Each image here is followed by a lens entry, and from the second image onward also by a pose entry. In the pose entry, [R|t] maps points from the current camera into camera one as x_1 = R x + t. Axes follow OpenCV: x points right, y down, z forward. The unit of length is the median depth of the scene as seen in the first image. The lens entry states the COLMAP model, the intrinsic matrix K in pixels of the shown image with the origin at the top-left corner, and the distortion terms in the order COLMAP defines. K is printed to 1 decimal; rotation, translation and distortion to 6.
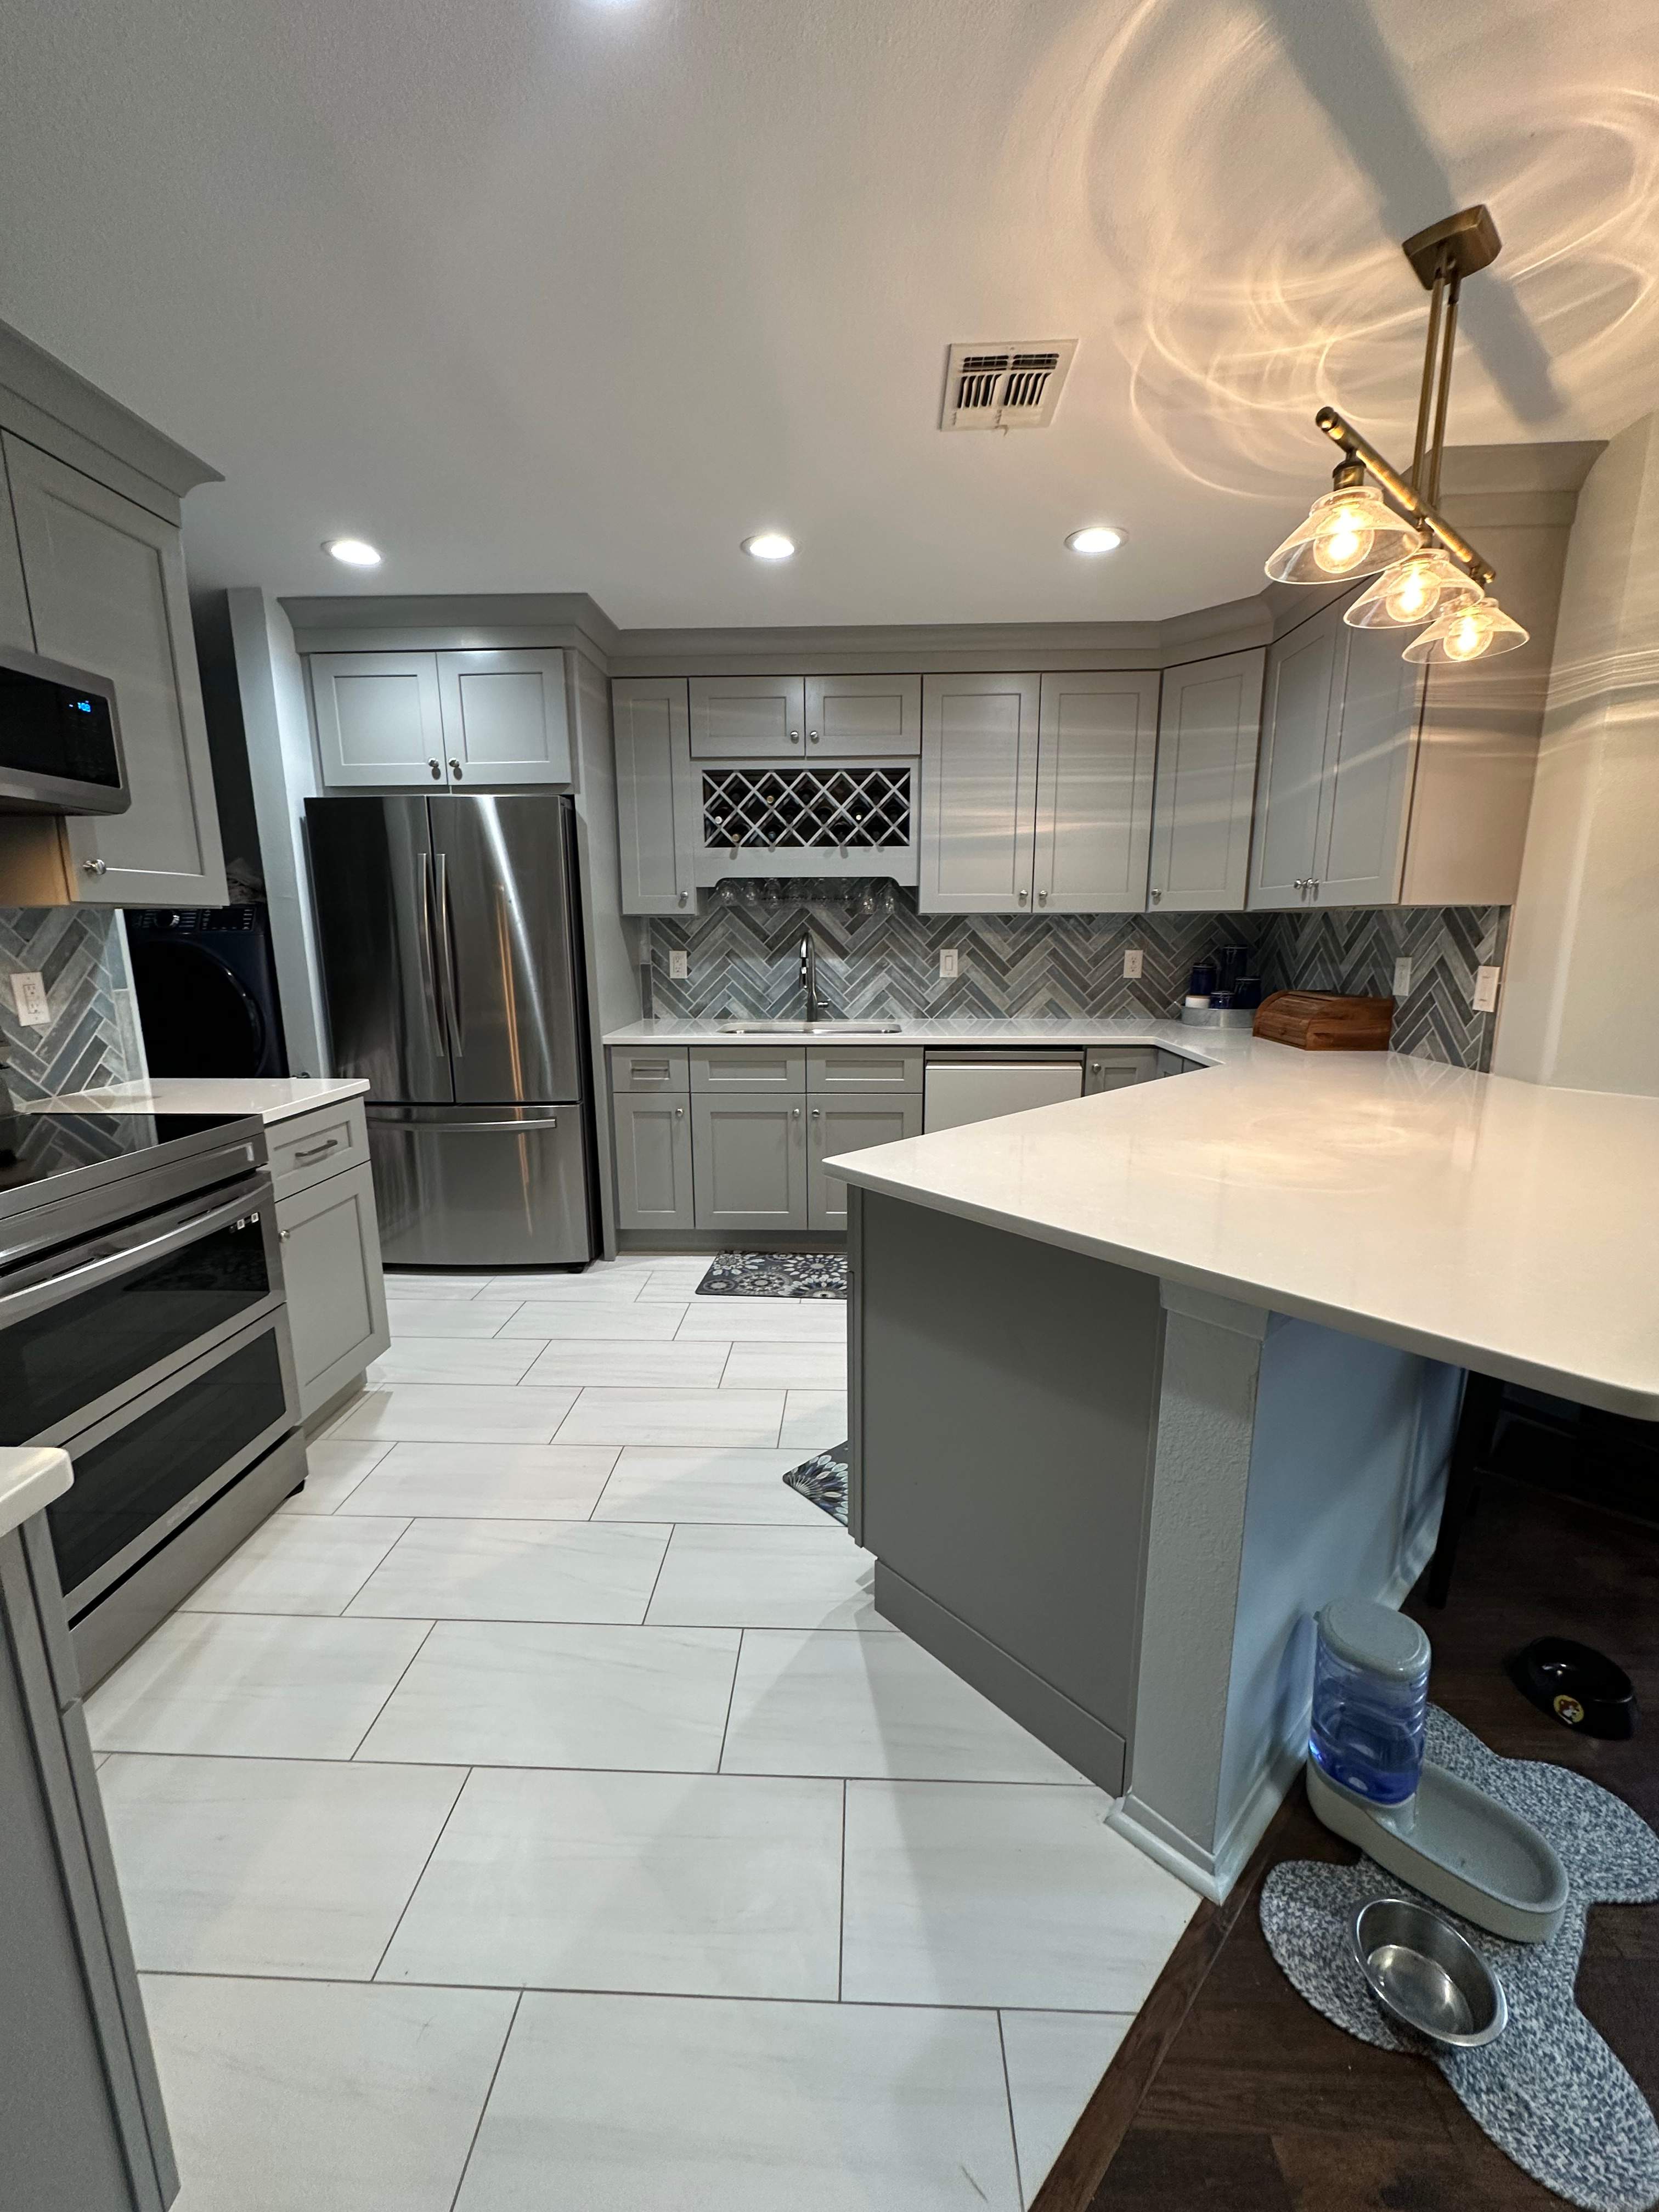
lens RADIAL K [[881.5, 0, 831.2], [0, 881.5, 1108.0], [0, 0, 1]] dist [-0.003966, 0.000693]
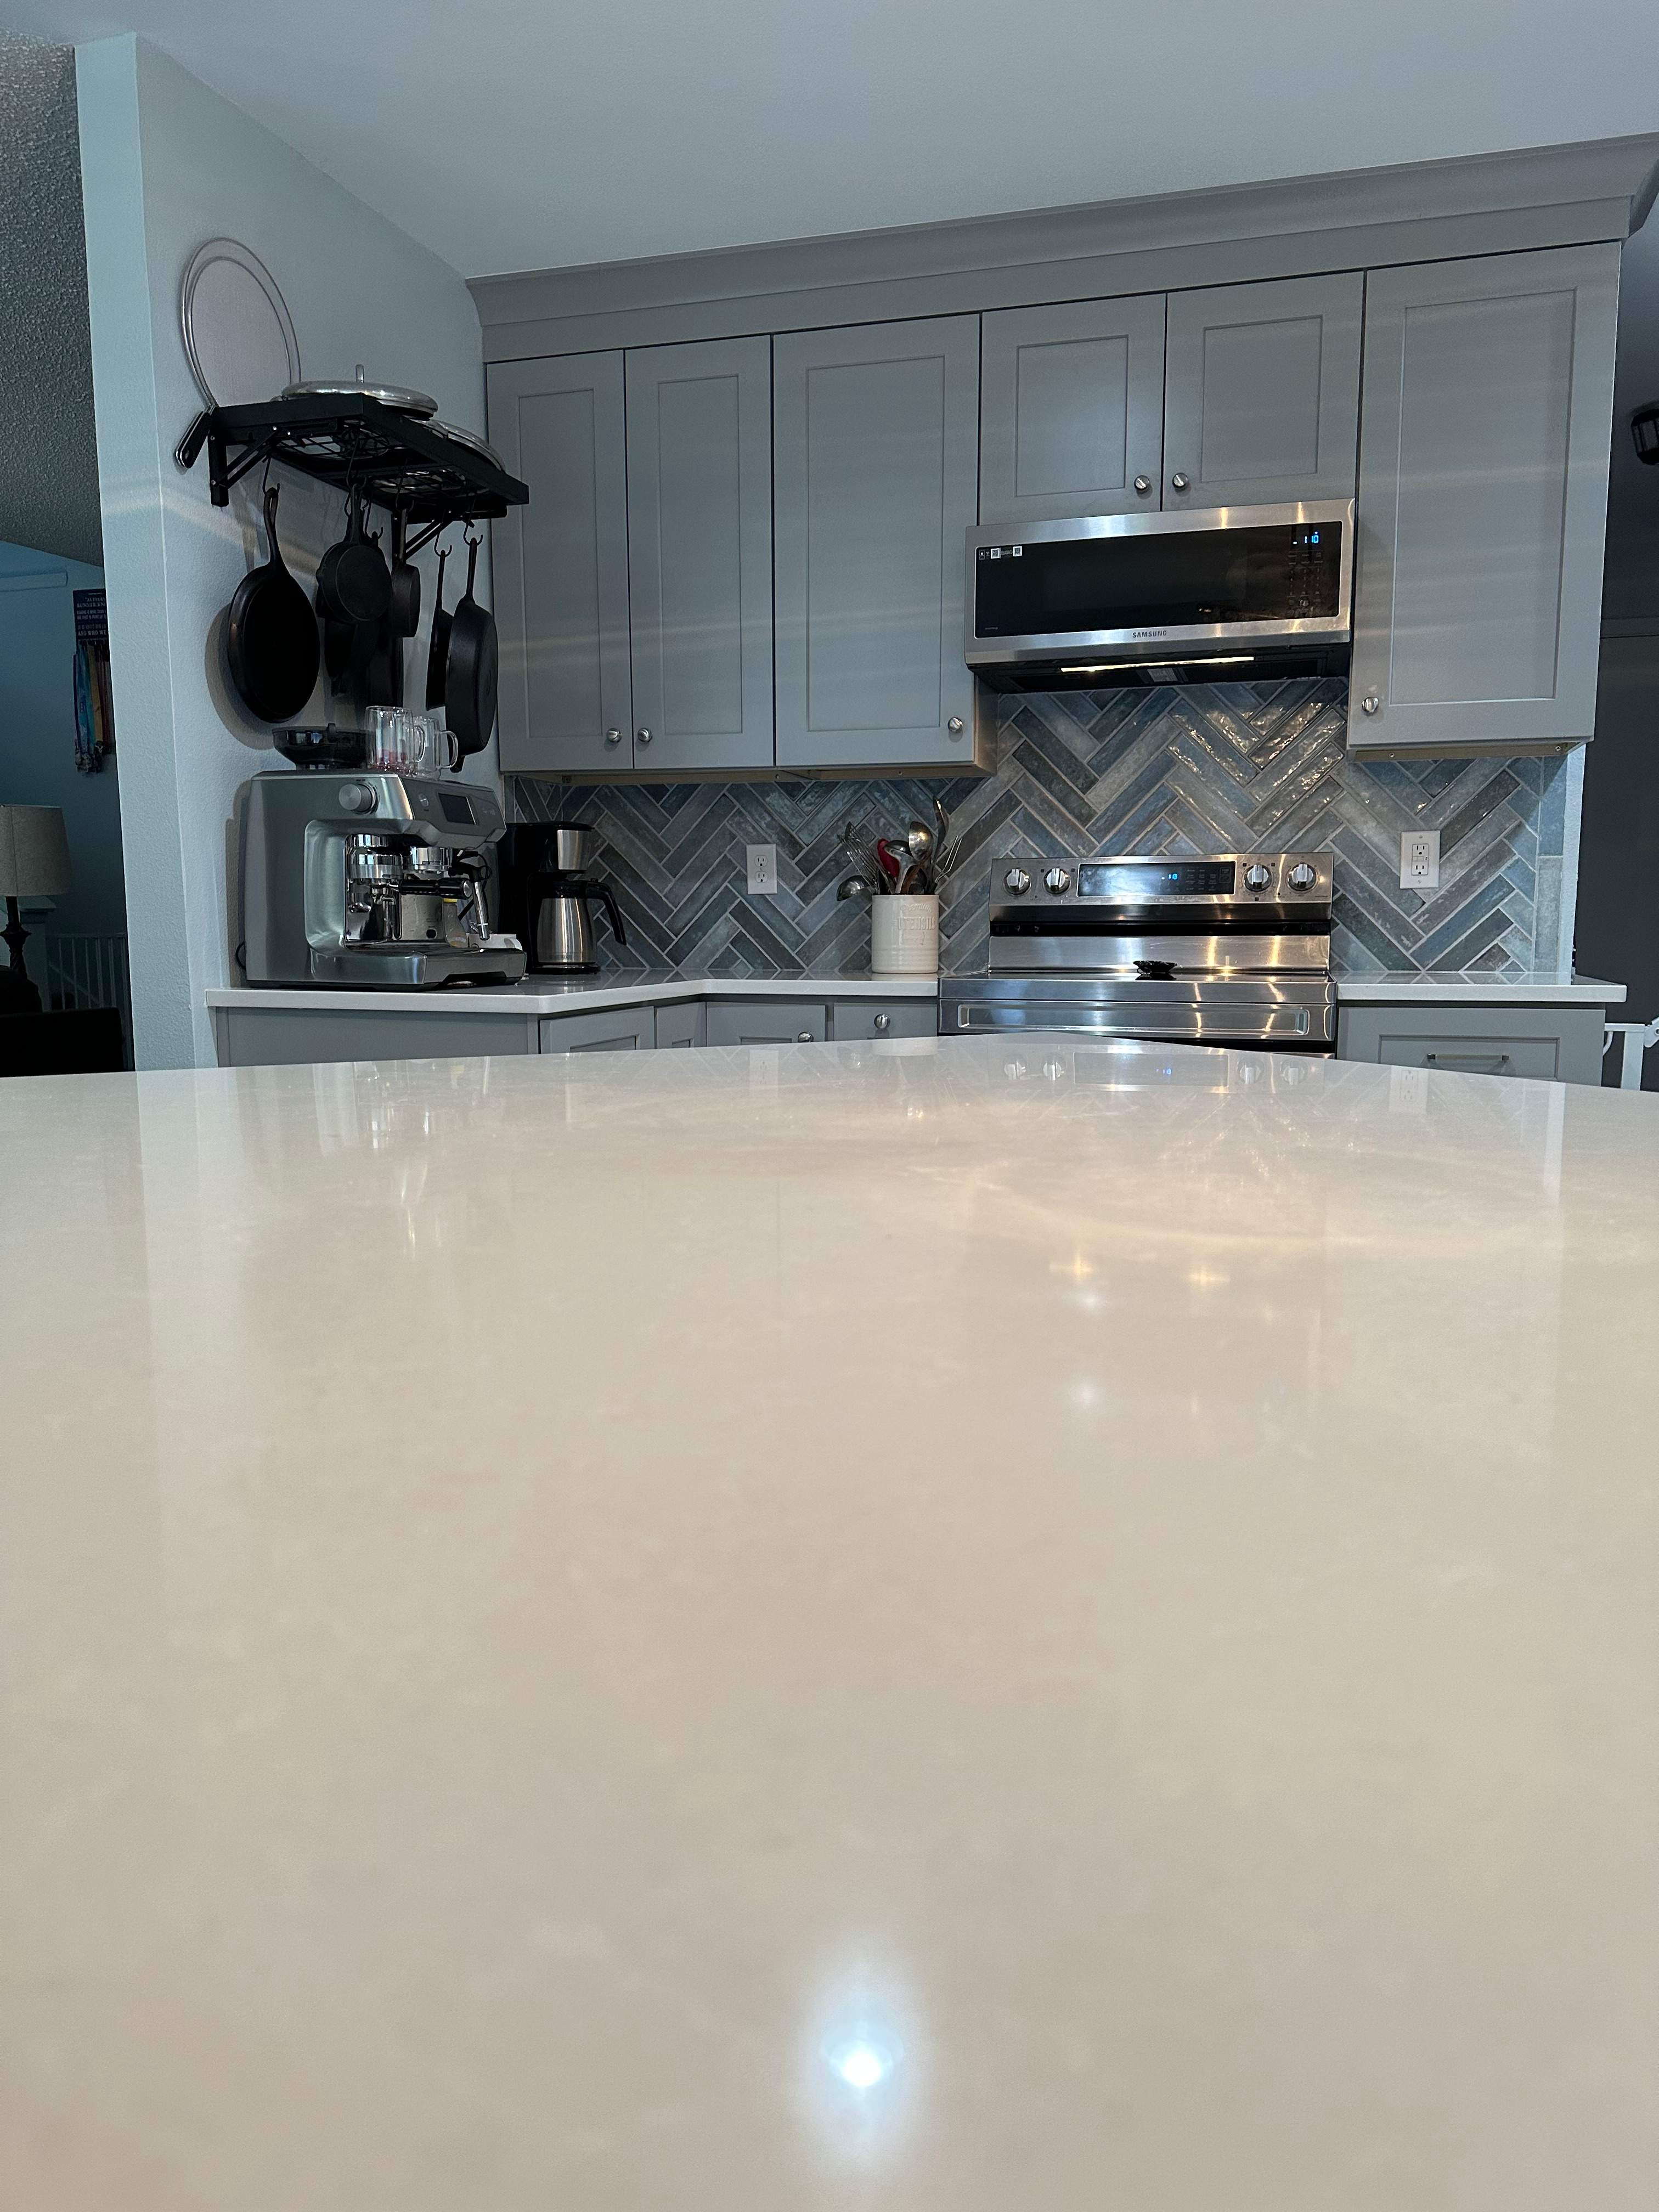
lens RADIAL K [[1546.8, 0, 840.8], [0, 1546.8, 1116.2], [0, 0, 1]] dist [0.083541, -0.091823]
pose [[-0.239679, 0.126326, -0.962598, 0.509404], [-0.190526, 0.966098, 0.174224, -0.021835], [0.951974, 0.225158, -0.207485, 0.503354]]
